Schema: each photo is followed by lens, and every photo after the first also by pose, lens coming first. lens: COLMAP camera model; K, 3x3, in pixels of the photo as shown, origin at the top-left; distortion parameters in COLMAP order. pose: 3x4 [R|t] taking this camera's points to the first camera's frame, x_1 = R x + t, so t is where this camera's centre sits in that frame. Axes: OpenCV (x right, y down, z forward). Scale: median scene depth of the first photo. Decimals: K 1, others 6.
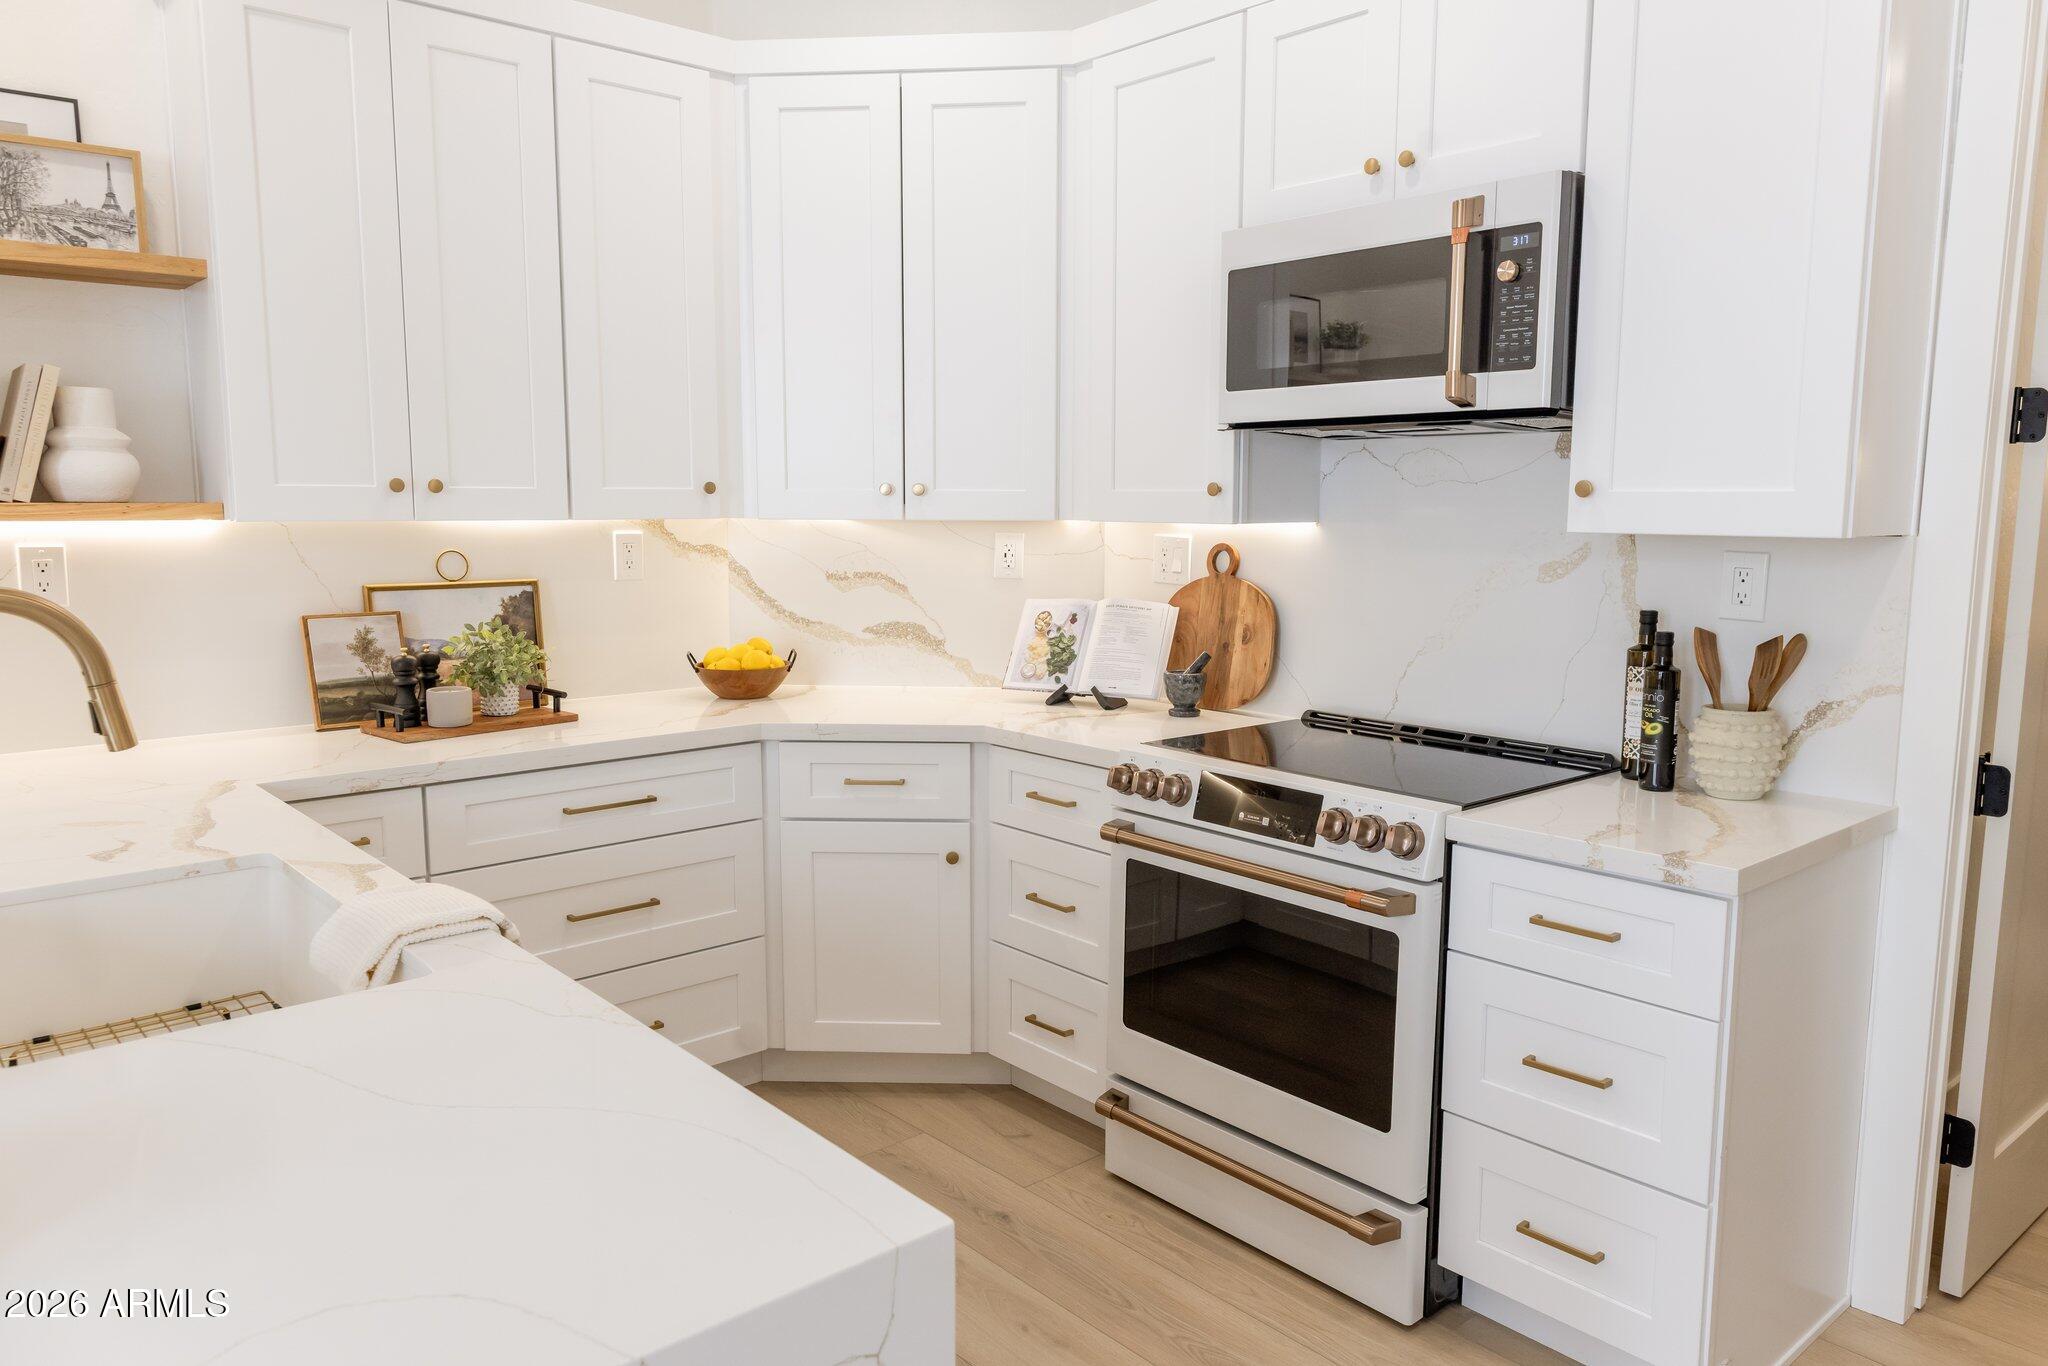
lens RADIAL K [[1398.2, 0, 1026.3], [0, 1398.2, 675.7], [0, 0, 1]] dist [0.005988, 0.003484]
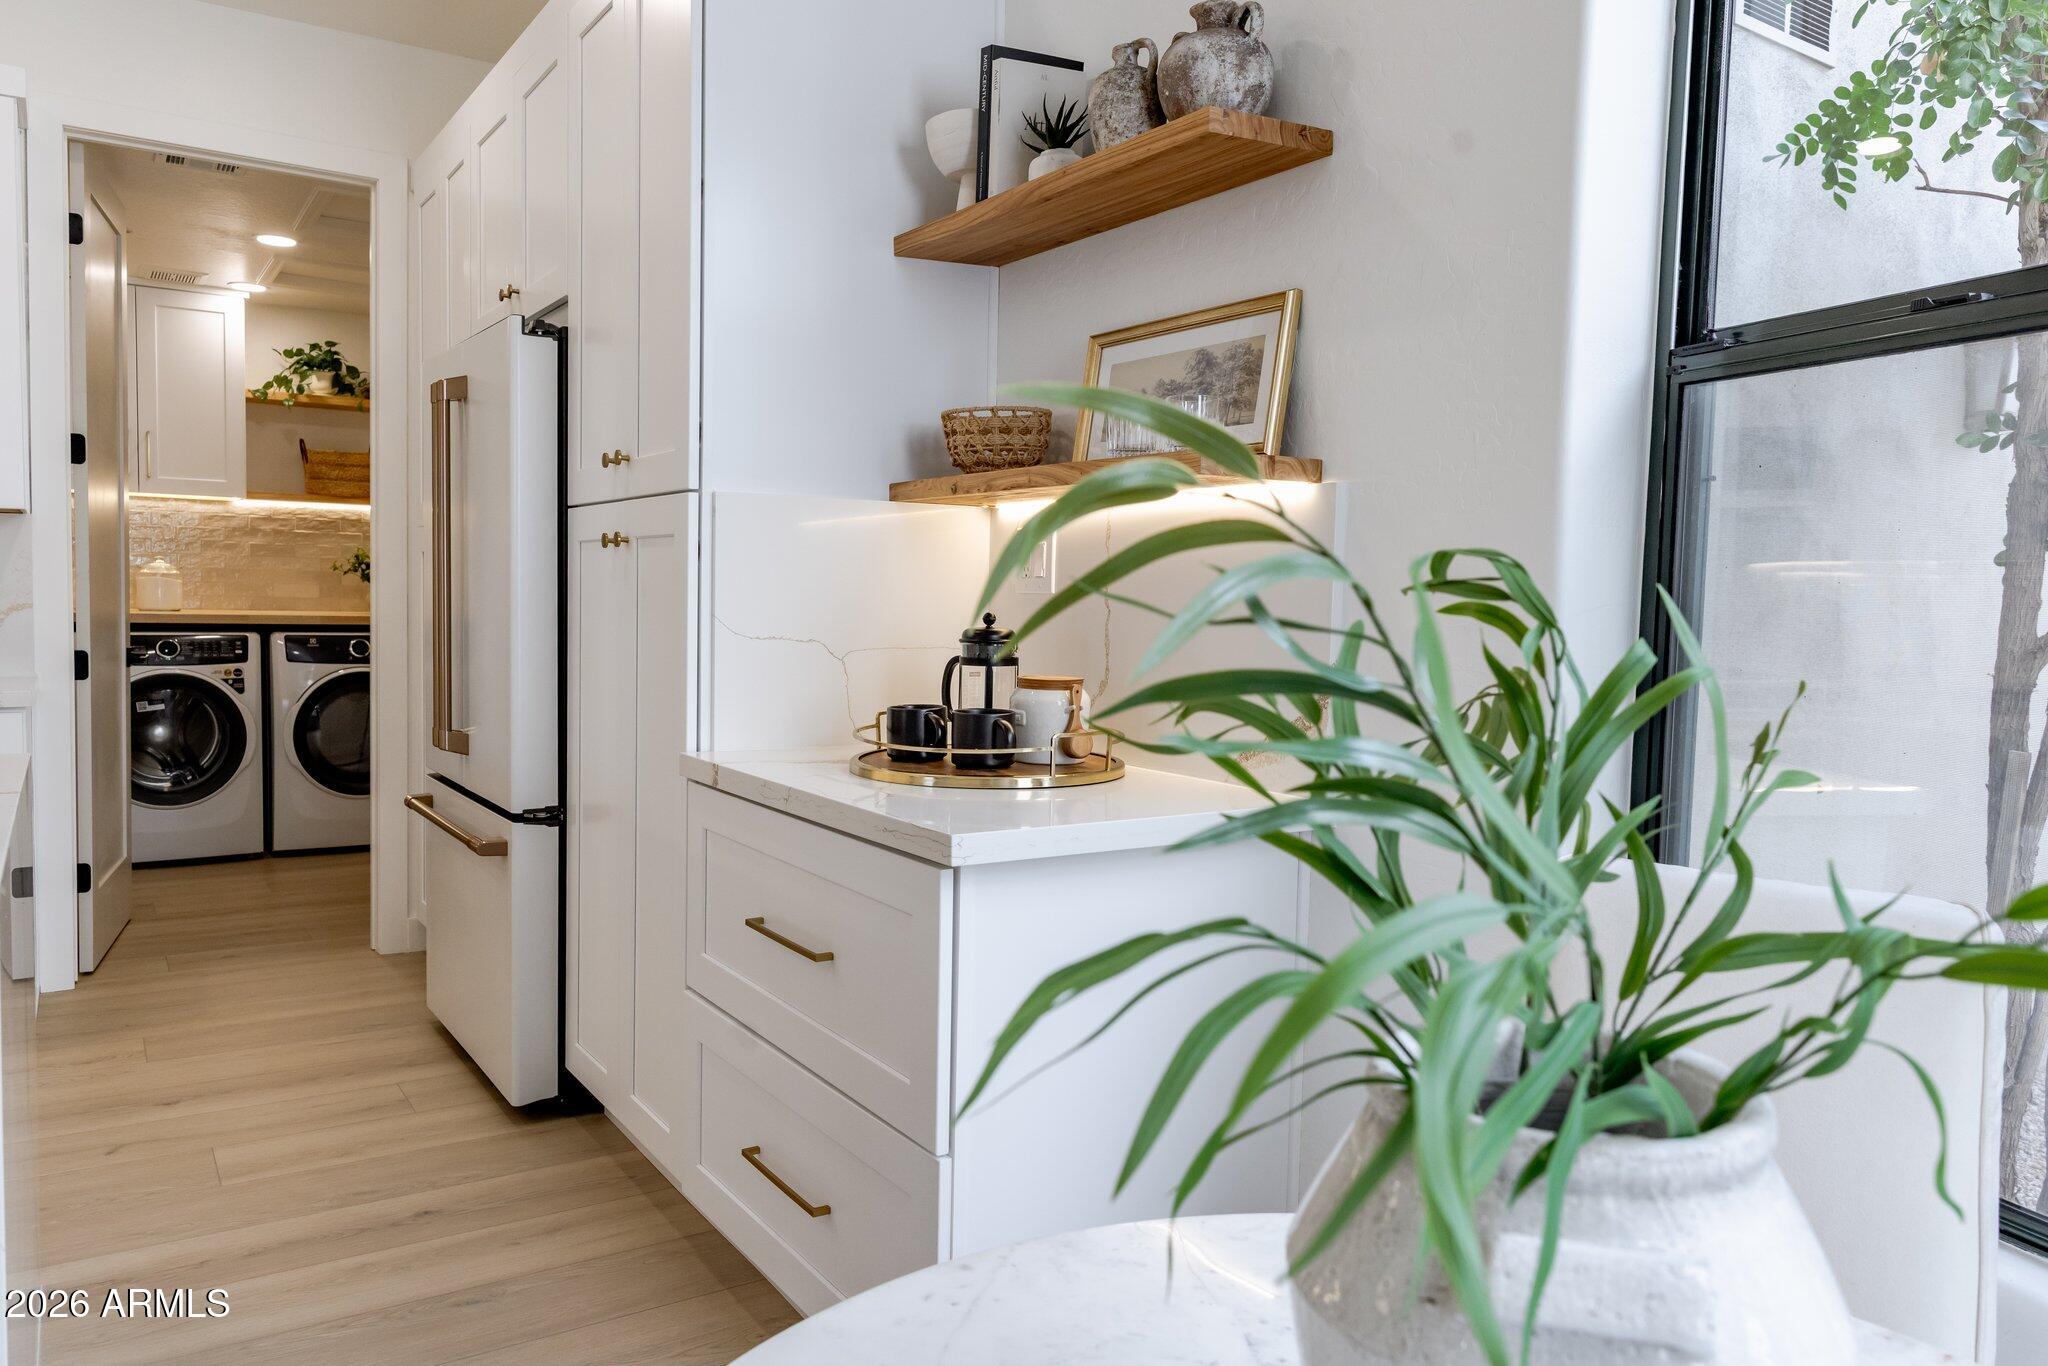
lens RADIAL K [[1436.5, 0, 1032.1], [0, 1436.5, 703.9], [0, 0, 1]] dist [0.008419, 0.005346]
pose [[0.137103, -0.074527, 0.987749, -0.715841], [0.097444, 0.993344, 0.061423, 0.105919], [-0.985752, 0.087829, 0.143453, -0.319498]]
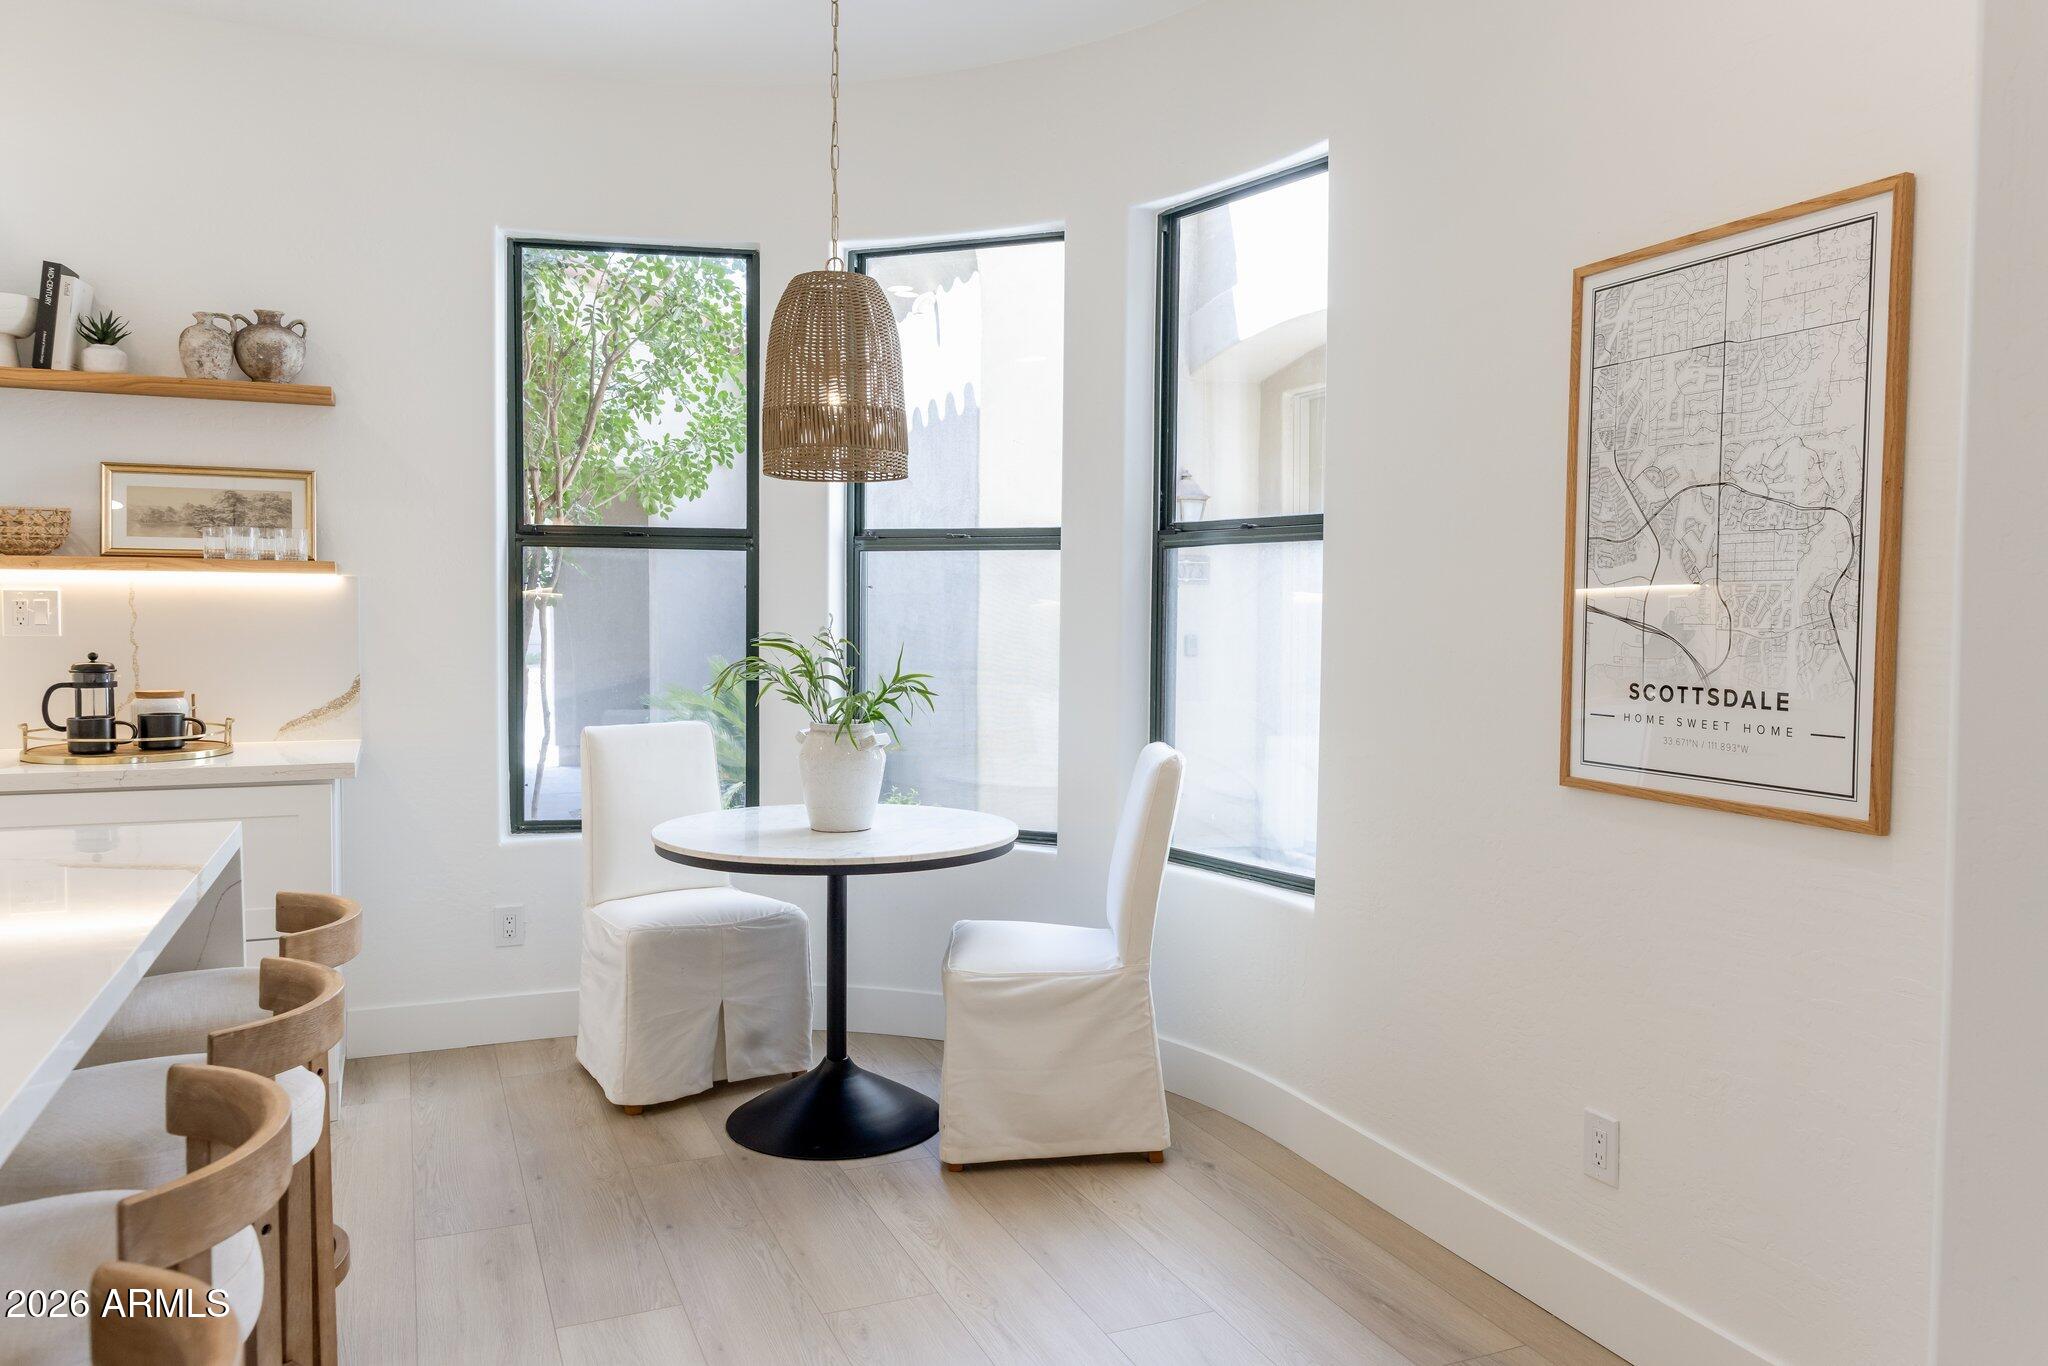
lens RADIAL K [[1455.0, 0, 1025.7], [0, 1455.0, 663.5], [0, 0, 1]] dist [0.013895, 0.005283]
pose [[-0.950452, -0.023832, 0.309956, -1.026172], [0.024505, 0.988211, 0.151122, -0.053275], [-0.309904, 0.151229, -0.938664, 0.720855]]
